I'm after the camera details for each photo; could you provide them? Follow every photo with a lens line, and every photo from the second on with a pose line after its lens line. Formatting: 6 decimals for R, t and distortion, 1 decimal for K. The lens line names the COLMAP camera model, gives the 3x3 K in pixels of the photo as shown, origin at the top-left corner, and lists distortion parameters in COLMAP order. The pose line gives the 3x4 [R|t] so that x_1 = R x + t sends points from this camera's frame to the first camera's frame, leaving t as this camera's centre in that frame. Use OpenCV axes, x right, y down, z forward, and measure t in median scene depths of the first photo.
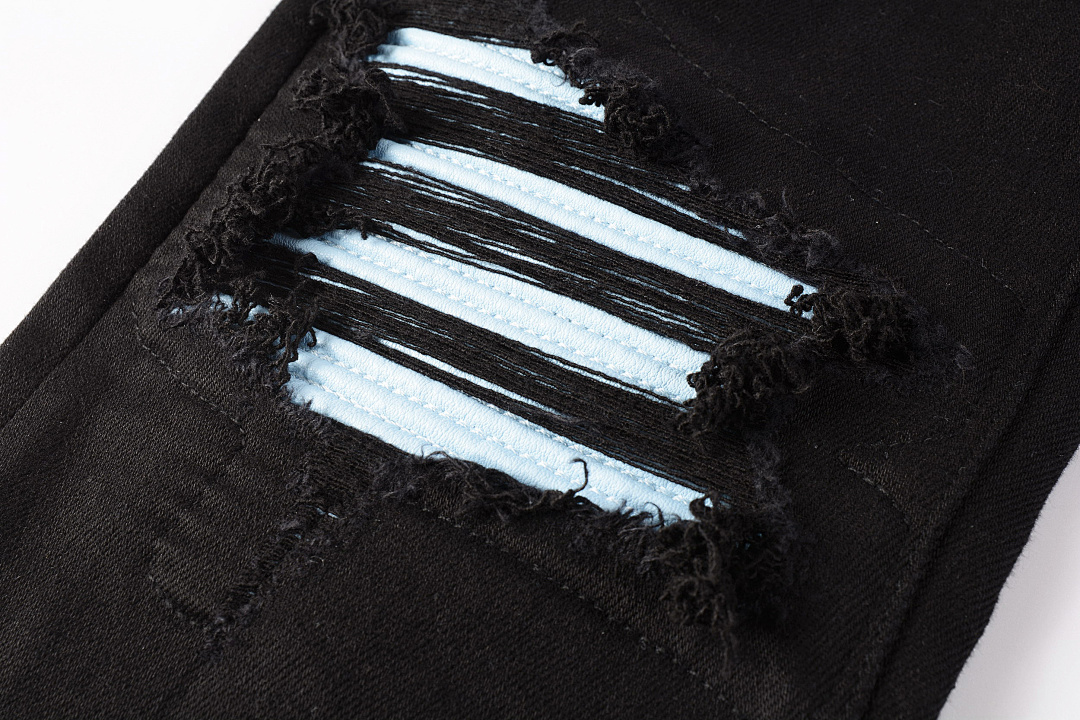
lens RADIAL K [[1341.8, 0, 540.0], [0, 1341.8, 360.0], [0, 0, 1]] dist [0.010571, 0.008845]
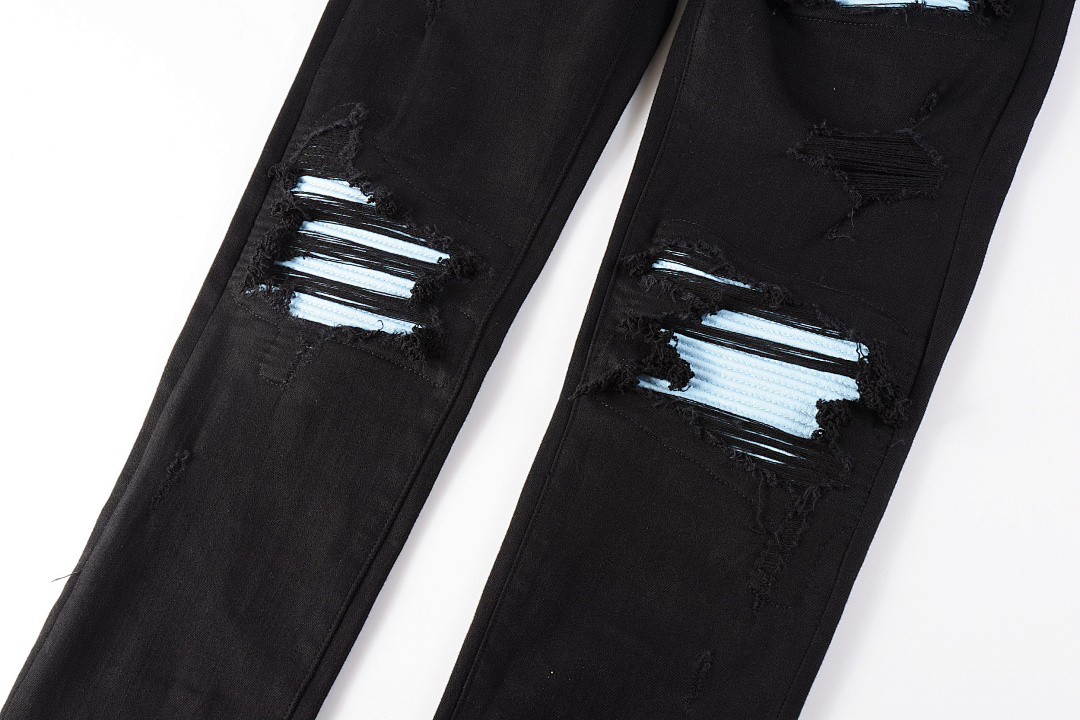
lens RADIAL K [[1297.8, 0, 540.0], [0, 1297.8, 360.0], [0, 0, 1]] dist [-0.004627, -0.008112]
pose [[0.986137, -0.157365, 0.052639, 0.216603], [0.149697, 0.980548, 0.126949, -0.166925], [-0.071593, -0.117309, 0.990512, -2.087341]]
